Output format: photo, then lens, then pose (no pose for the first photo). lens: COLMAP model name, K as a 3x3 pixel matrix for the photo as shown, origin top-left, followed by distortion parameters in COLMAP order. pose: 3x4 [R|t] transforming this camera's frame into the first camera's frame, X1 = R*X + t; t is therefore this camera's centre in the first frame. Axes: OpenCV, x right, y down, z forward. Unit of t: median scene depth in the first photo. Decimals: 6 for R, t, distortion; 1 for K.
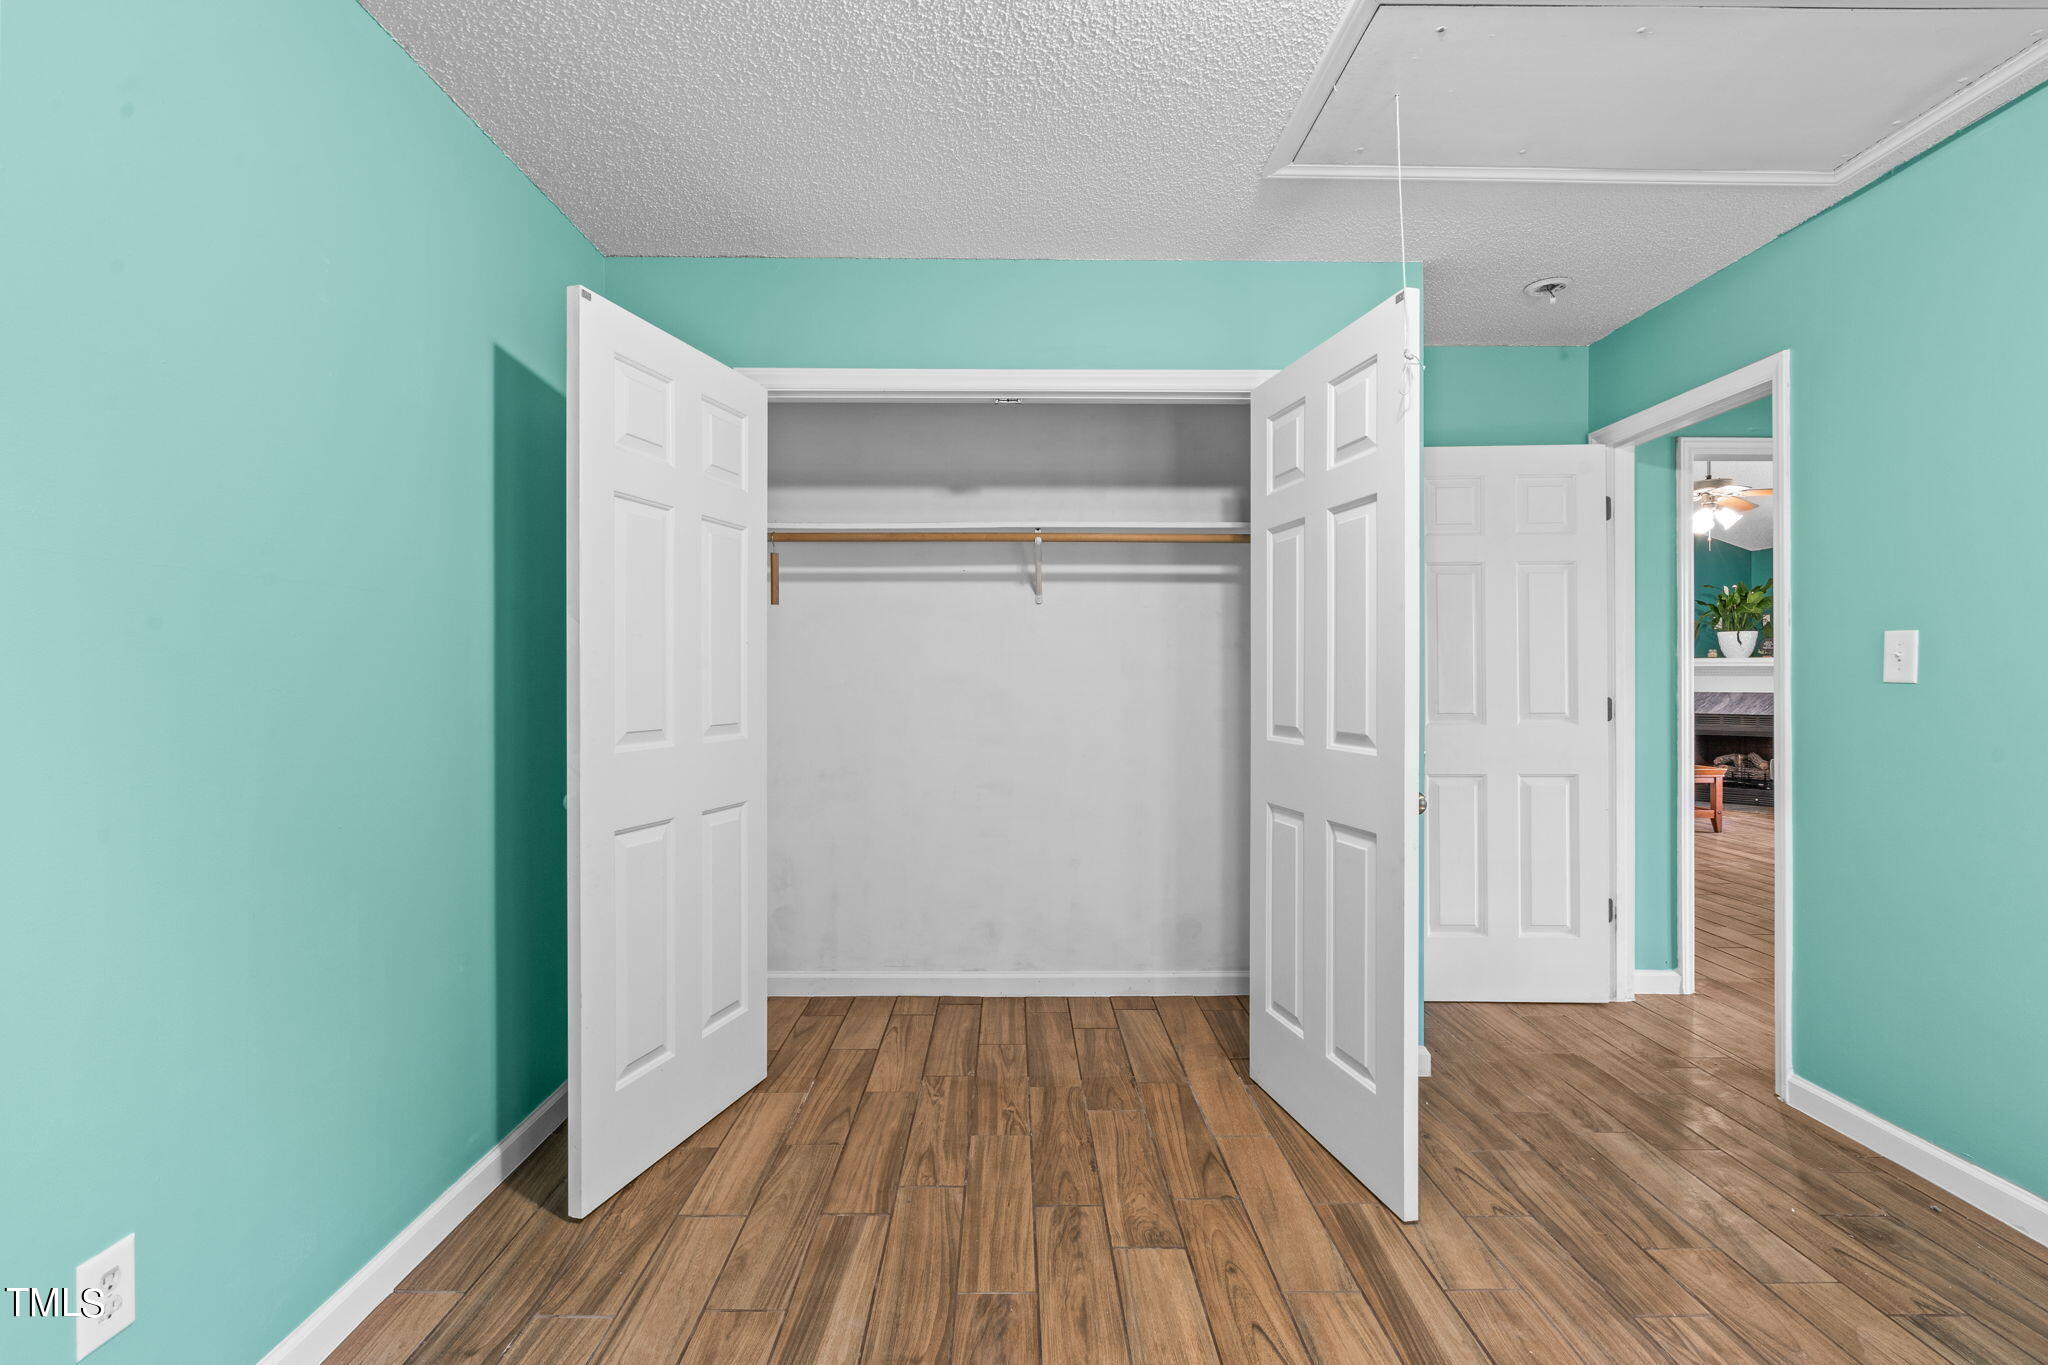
lens RADIAL K [[926.2, 0, 1030.1], [0, 926.2, 678.3], [0, 0, 1]] dist [-0.010712, 0.003589]
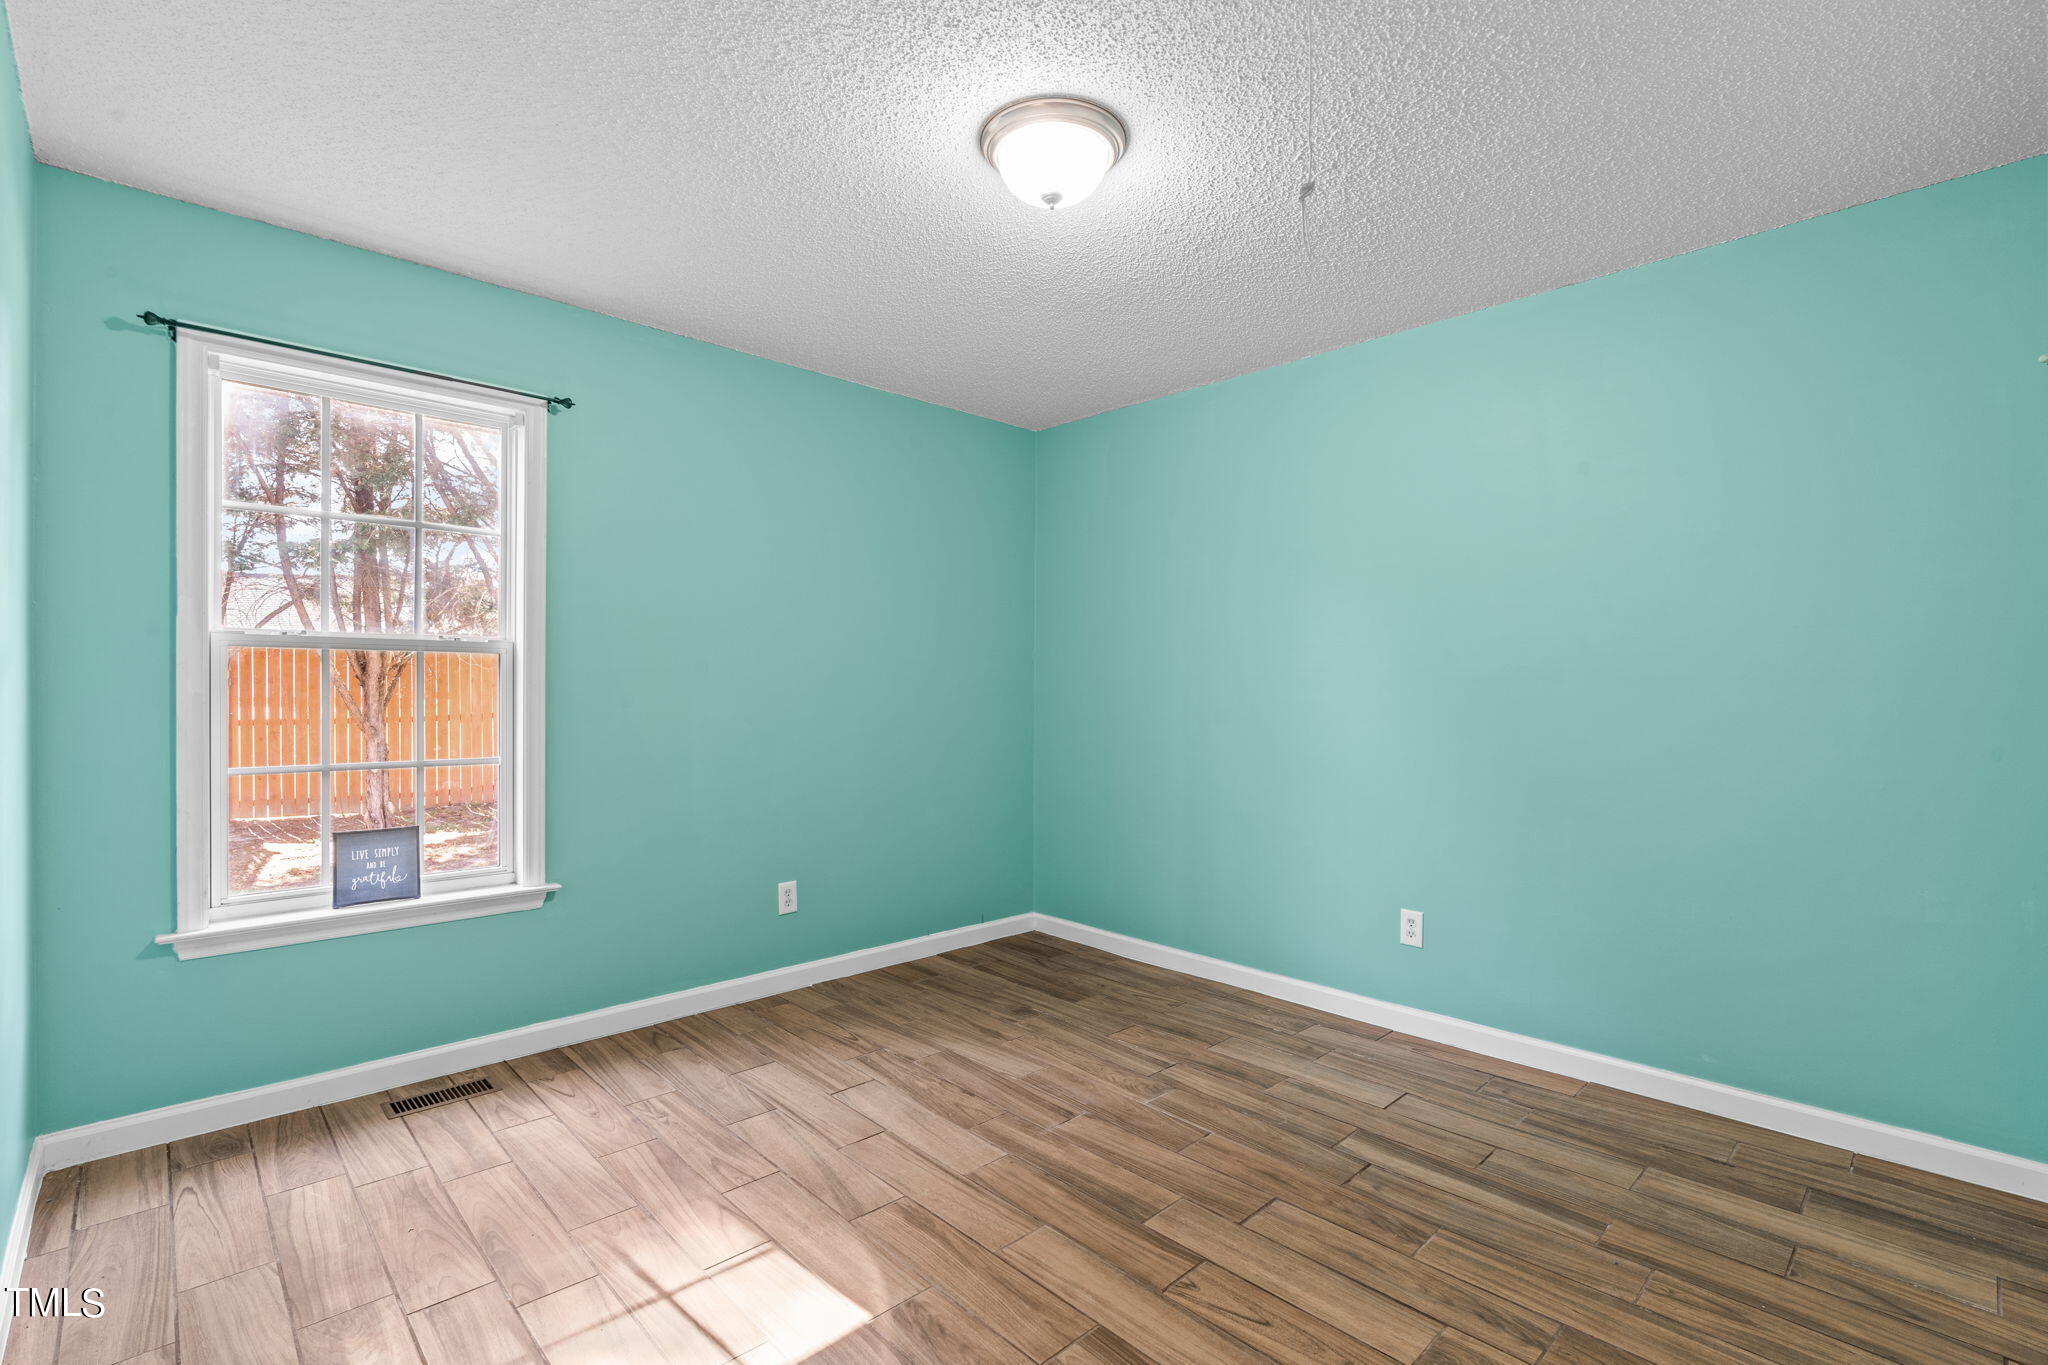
lens RADIAL K [[935.9, 0, 1014.0], [0, 935.9, 695.3], [0, 0, 1]] dist [-0.003655, 0.001562]
pose [[-0.740551, 0.000966, -0.671999, 0.888326], [-0.005779, 0.999953, 0.007806, -0.001453], [0.671975, 0.009665, -0.740511, 1.215453]]
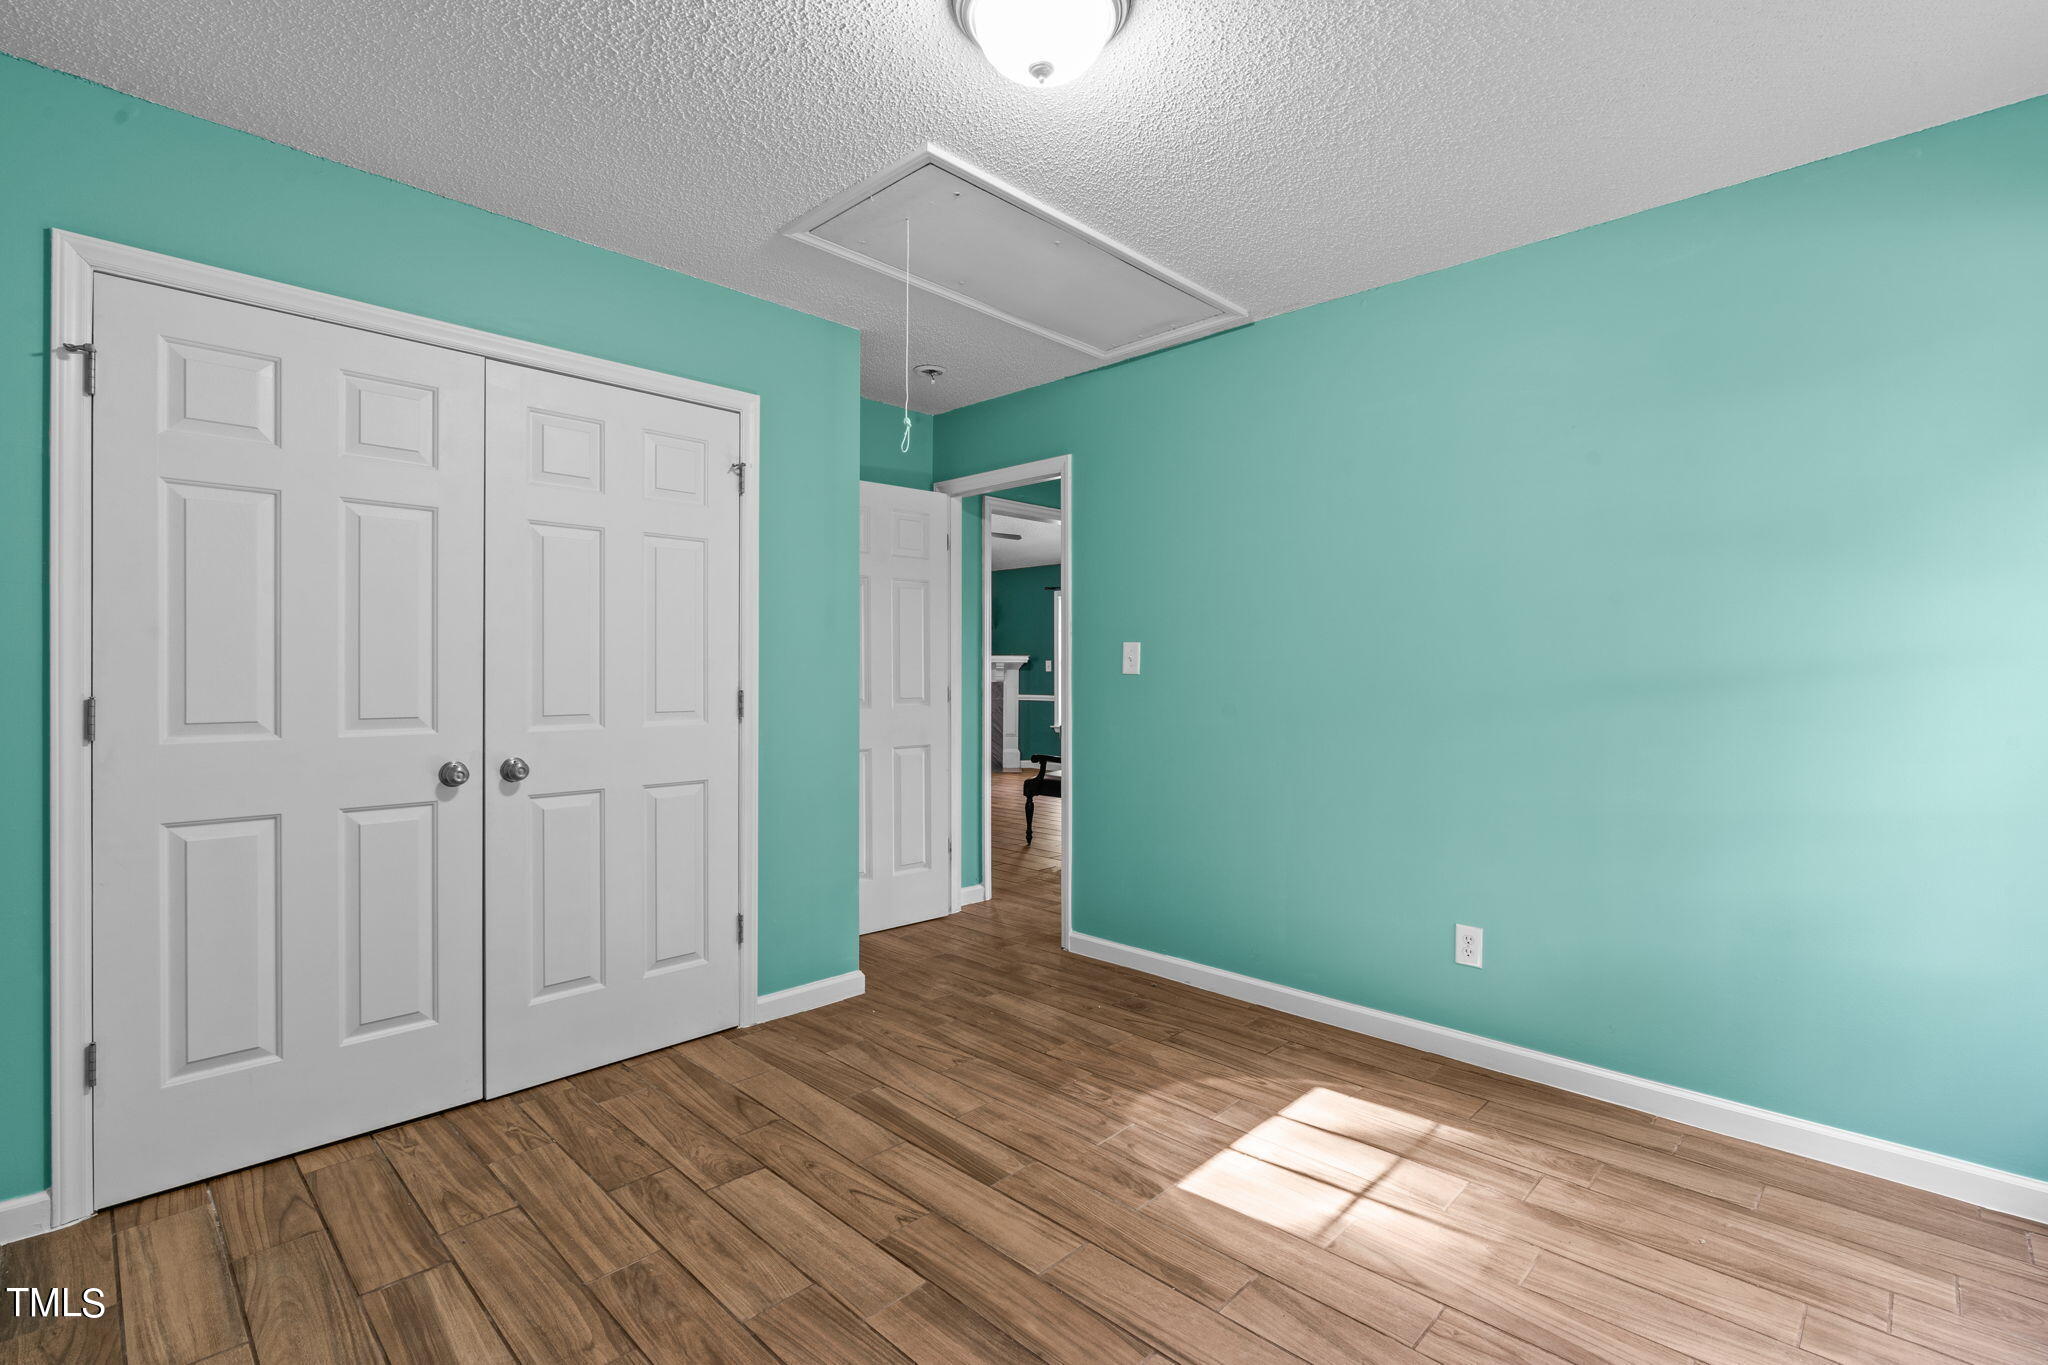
lens RADIAL K [[926.2, 0, 1030.1], [0, 926.2, 678.3], [0, 0, 1]] dist [-0.010712, 0.003589]
pose [[0.704904, -0.003089, 0.709296, -0.361650], [-0.002445, 0.999974, 0.006784, 0.001322], [-0.709299, -0.006516, 0.704878, -0.033632]]
